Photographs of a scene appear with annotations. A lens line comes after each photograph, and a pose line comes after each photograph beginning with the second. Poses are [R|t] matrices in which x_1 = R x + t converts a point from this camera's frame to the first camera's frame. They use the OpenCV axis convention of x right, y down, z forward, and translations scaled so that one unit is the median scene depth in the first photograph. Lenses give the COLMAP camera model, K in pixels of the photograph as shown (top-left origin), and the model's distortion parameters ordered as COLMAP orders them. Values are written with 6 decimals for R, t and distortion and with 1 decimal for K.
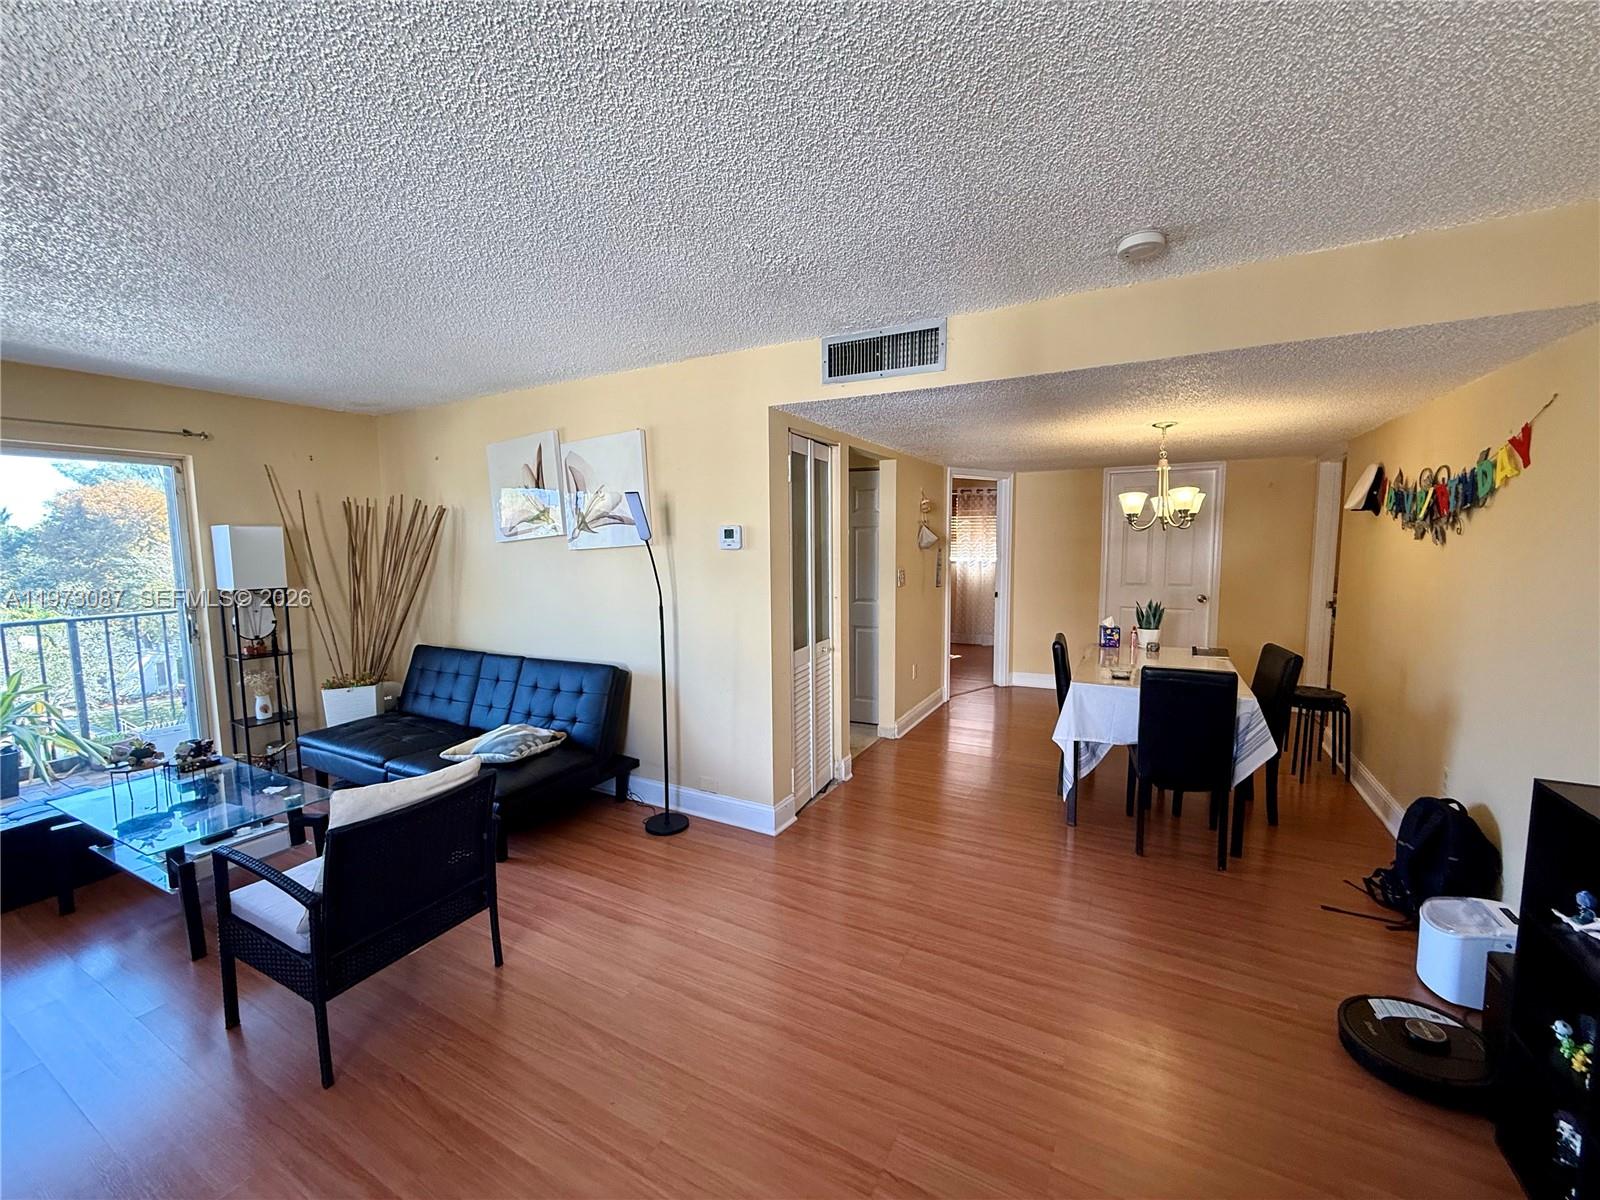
lens RADIAL K [[641.4, 0, 797.9], [0, 641.4, 598.7], [0, 0, 1]] dist [0.003561, 0.000389]
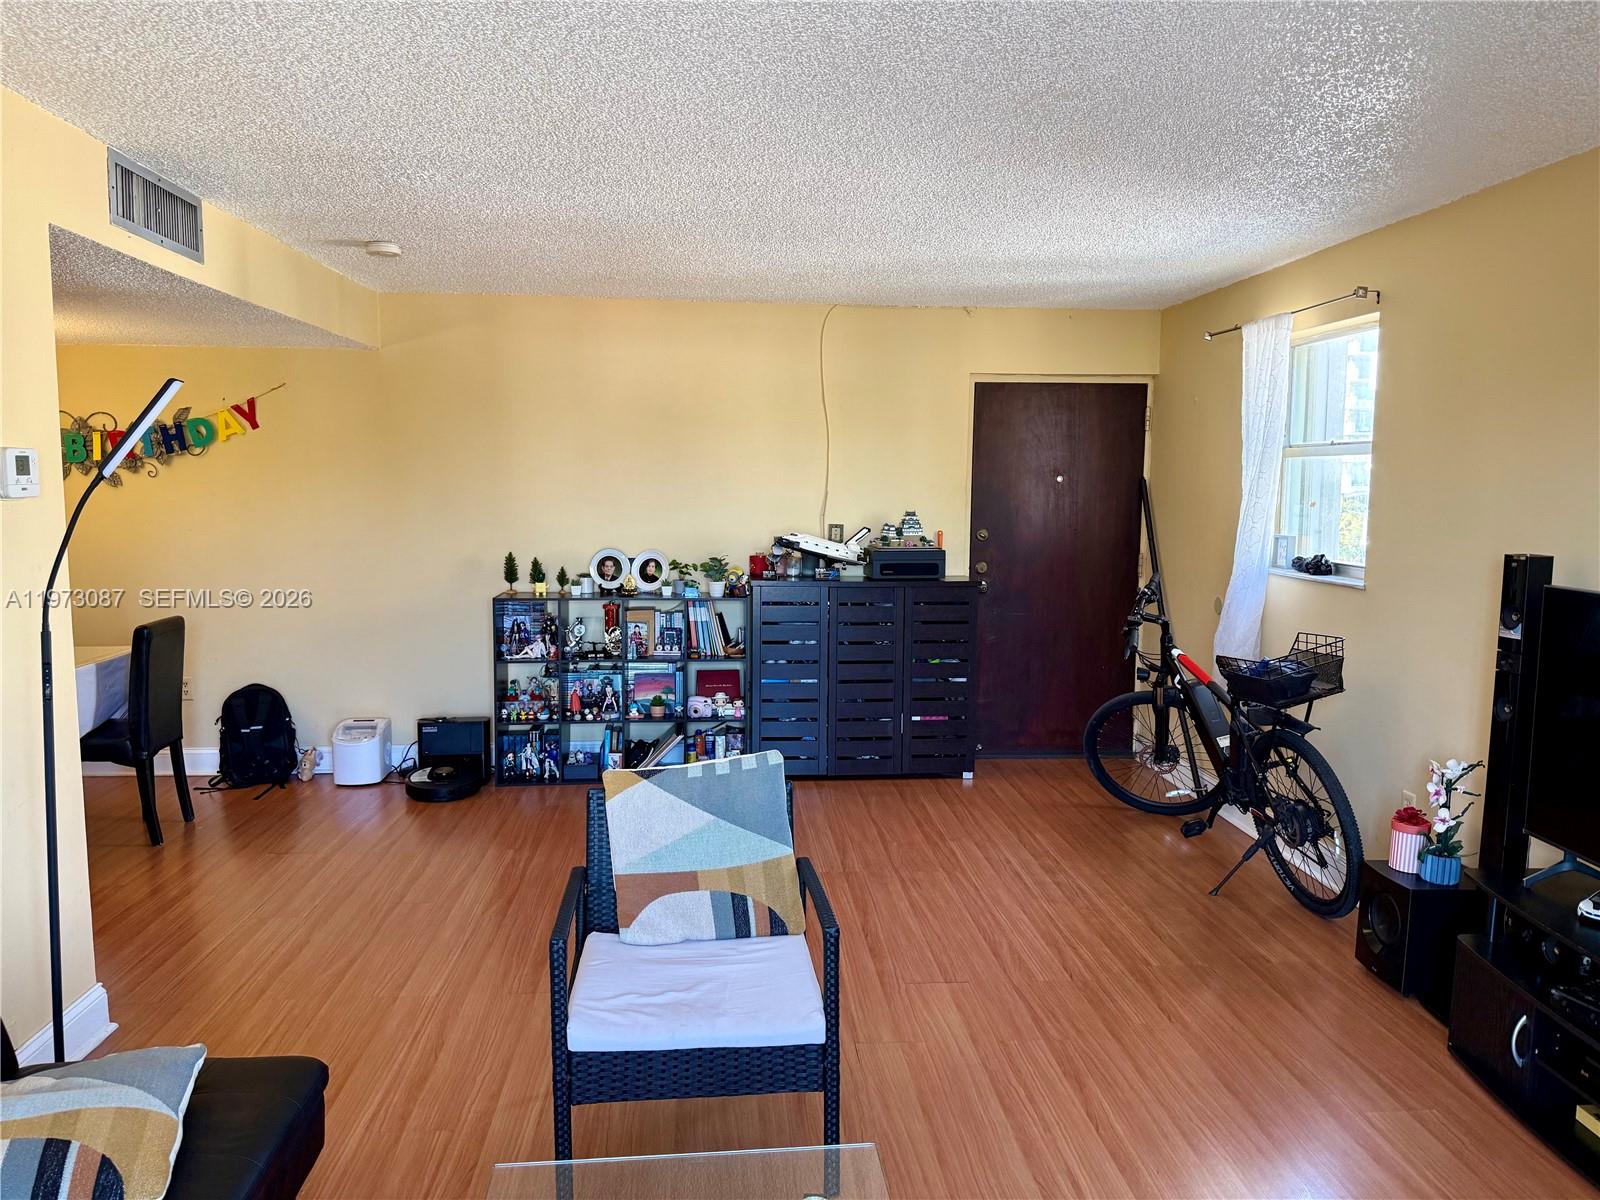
lens RADIAL K [[1128.3, 0, 803.6], [0, 1128.3, 595.6], [0, 0, 1]] dist [0.074185, 0.000255]
pose [[-0.546384, -0.080283, 0.833678, -1.259817], [0.078454, 0.986112, 0.146380, -0.095561], [-0.833852, 0.145385, -0.532497, 1.089295]]
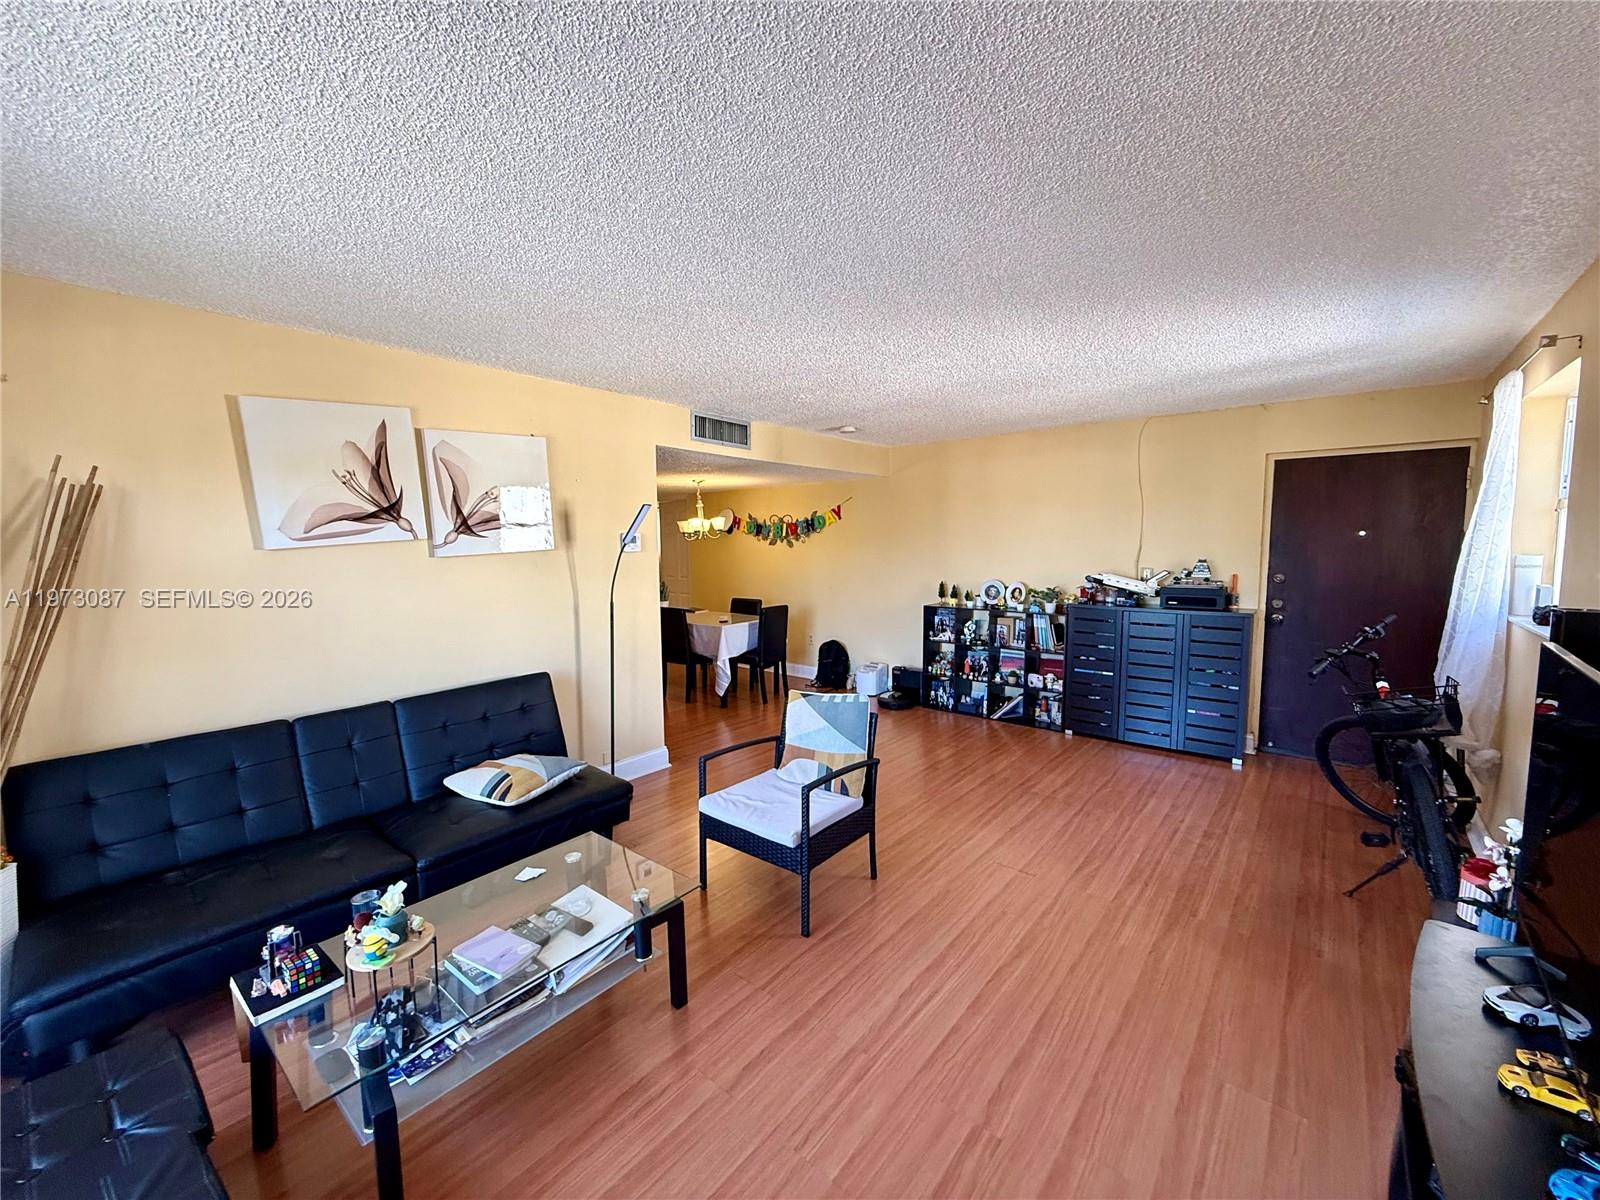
lens RADIAL K [[641.4, 0, 794.9], [0, 641.4, 601.7], [0, 0, 1]] dist [0.003561, 0.000389]
pose [[0.199077, -0.083019, 0.976461, -1.399939], [0.100513, 0.992880, 0.063923, -0.032732], [-0.974816, 0.085421, 0.206004, 0.497440]]
